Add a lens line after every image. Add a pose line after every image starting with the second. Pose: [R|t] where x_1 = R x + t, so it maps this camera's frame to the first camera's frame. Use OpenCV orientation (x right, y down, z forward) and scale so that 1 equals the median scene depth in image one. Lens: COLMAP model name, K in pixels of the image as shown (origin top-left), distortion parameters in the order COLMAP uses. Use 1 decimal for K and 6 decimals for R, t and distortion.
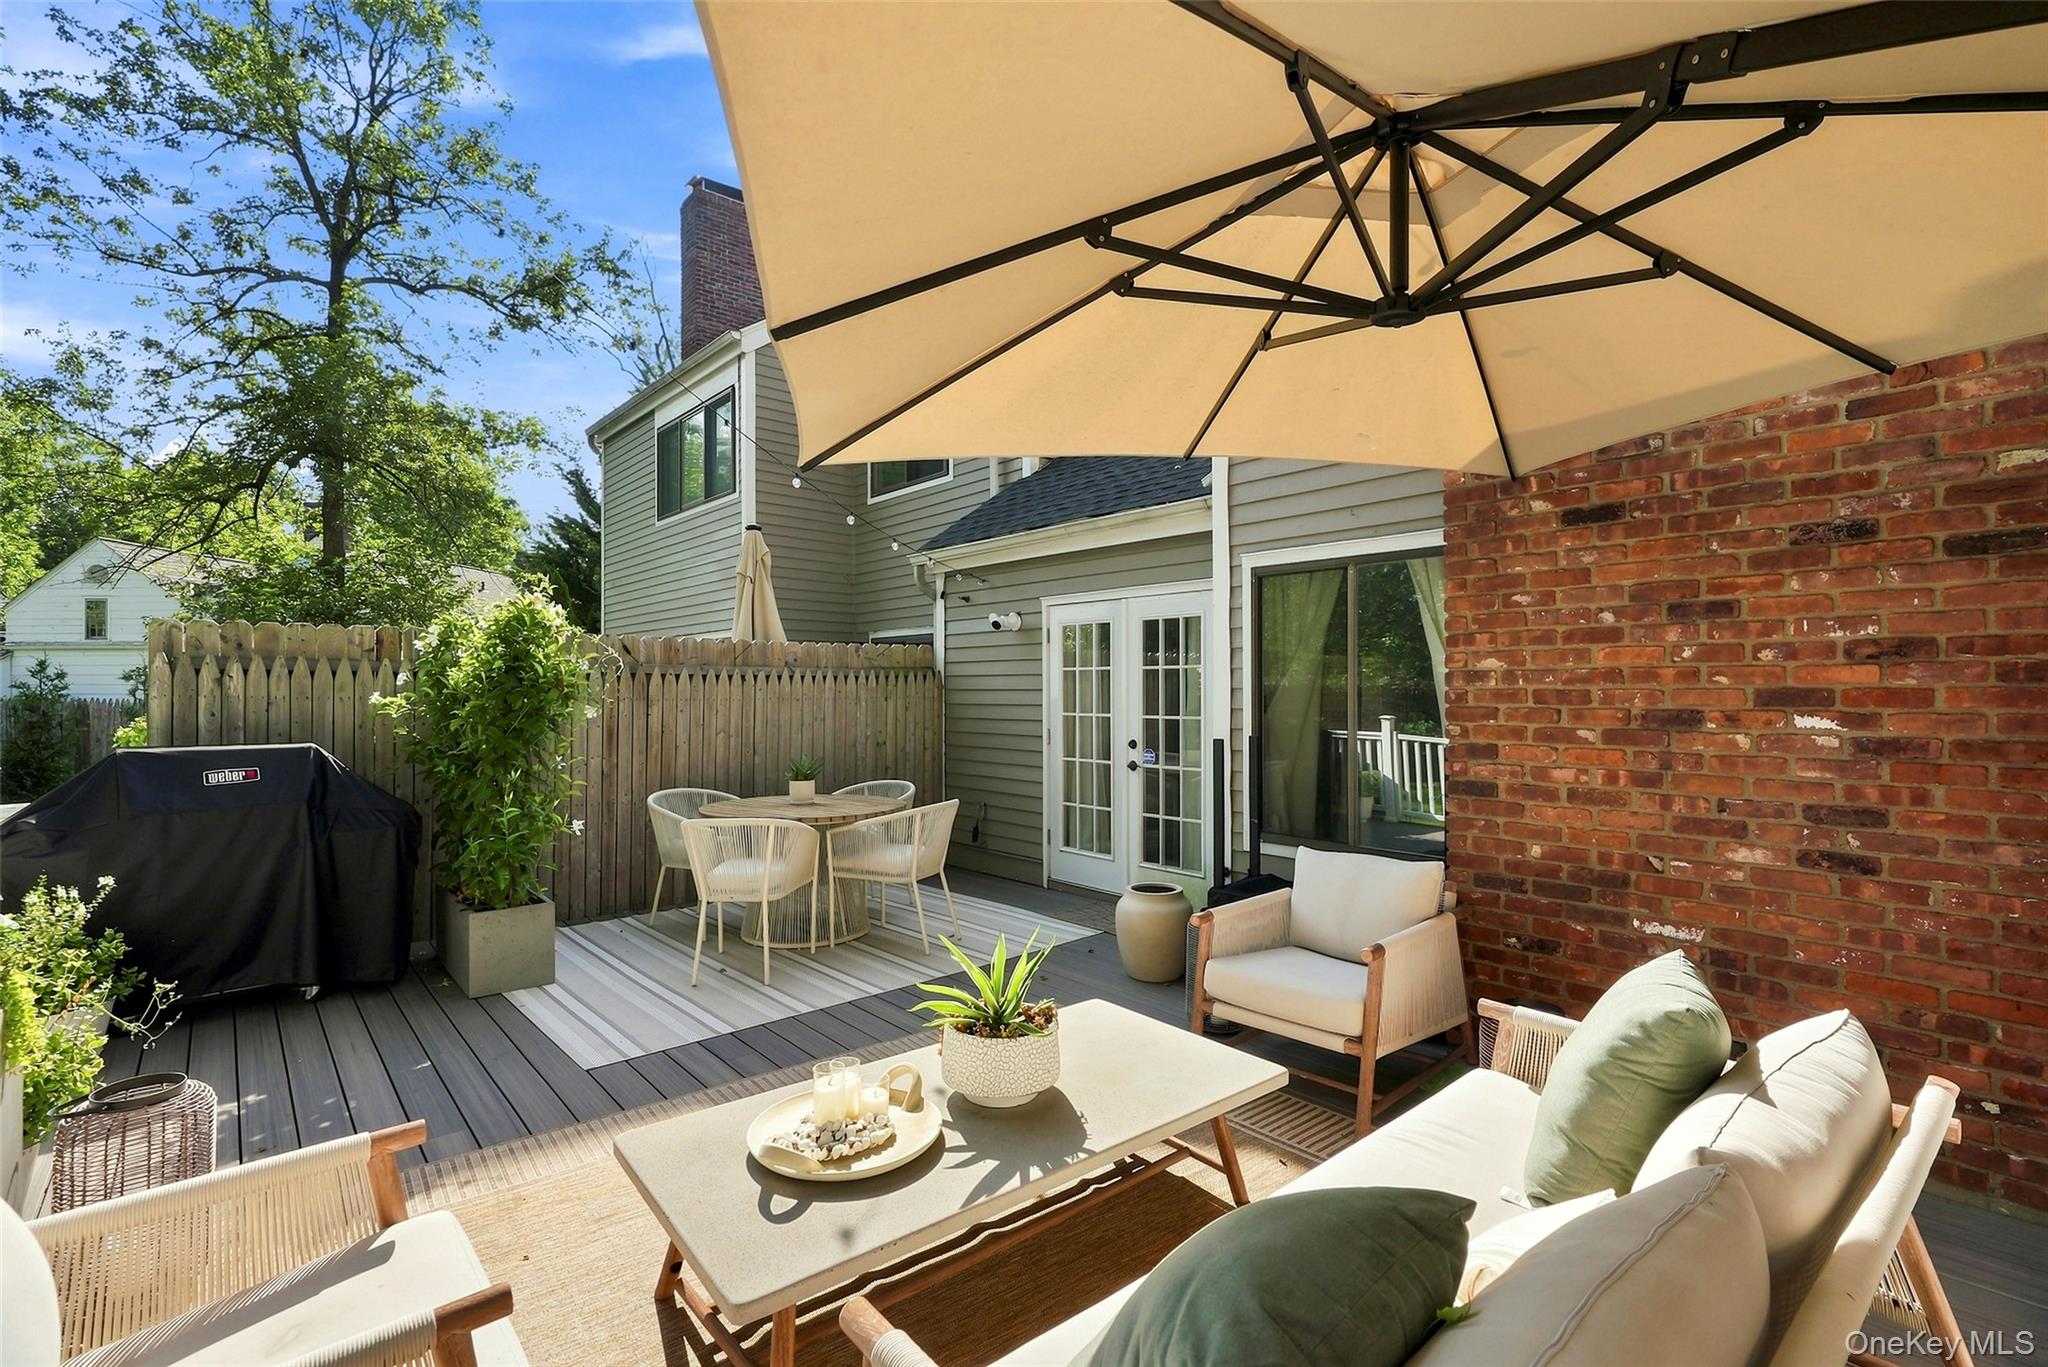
lens RADIAL K [[934.7, 0, 1024.0], [0, 934.7, 683.5], [0, 0, 1]] dist [0.000685, 0.000308]
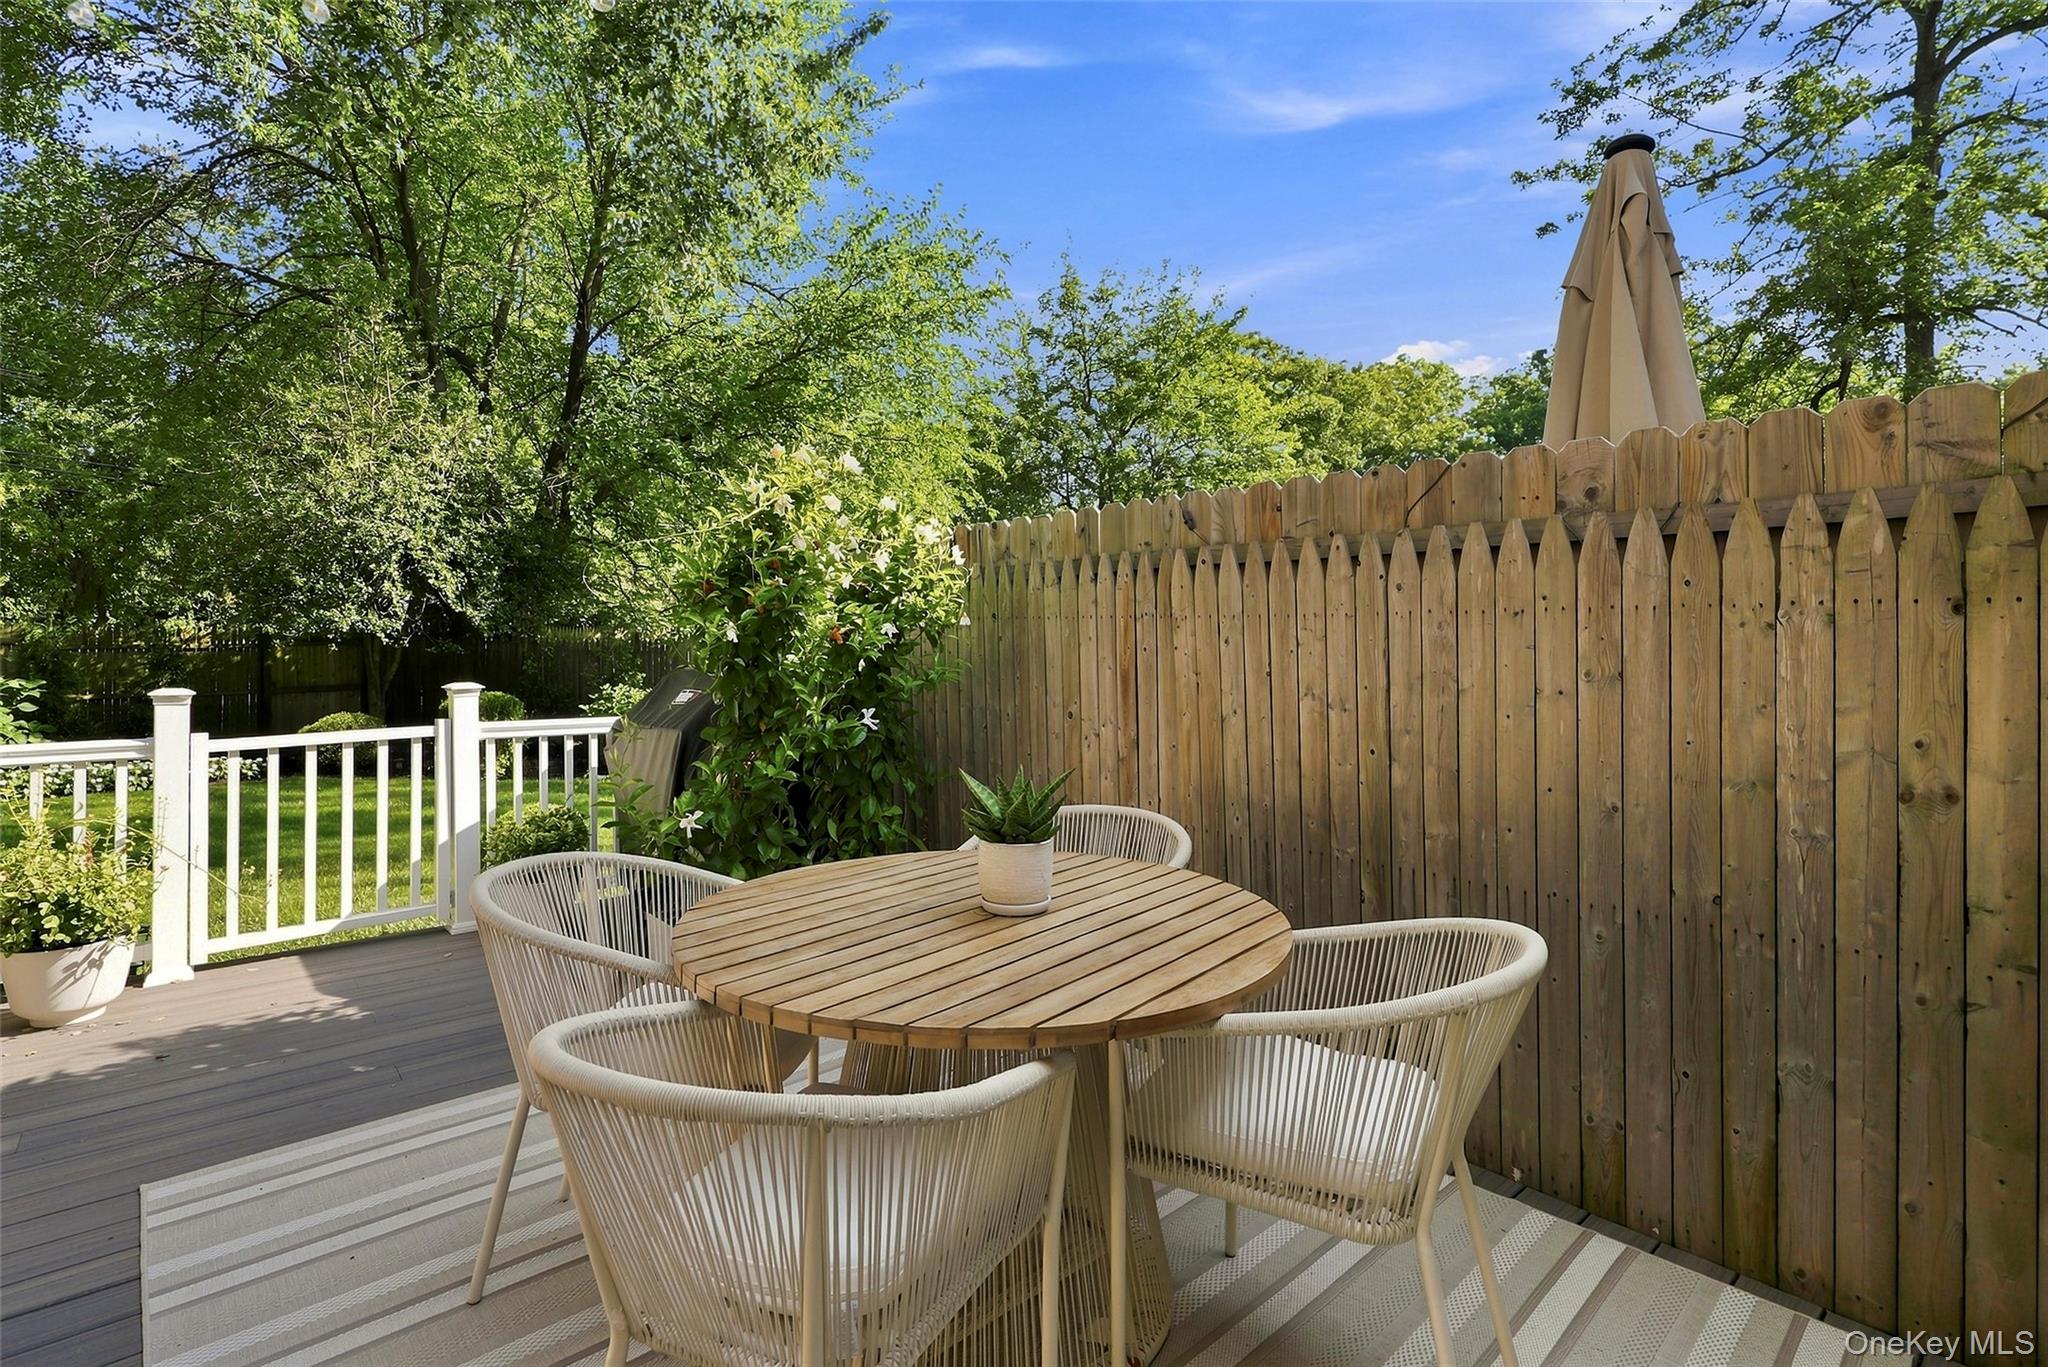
lens RADIAL K [[968.6, 0, 1025.8], [0, 968.6, 643.7], [0, 0, 1]] dist [-0.000812, 0.000013]
pose [[0.010505, 0.002044, -0.999943, 0.186406], [0.006814, 0.999975, 0.002115, 0.053861], [0.999922, -0.006836, 0.010491, 1.694496]]
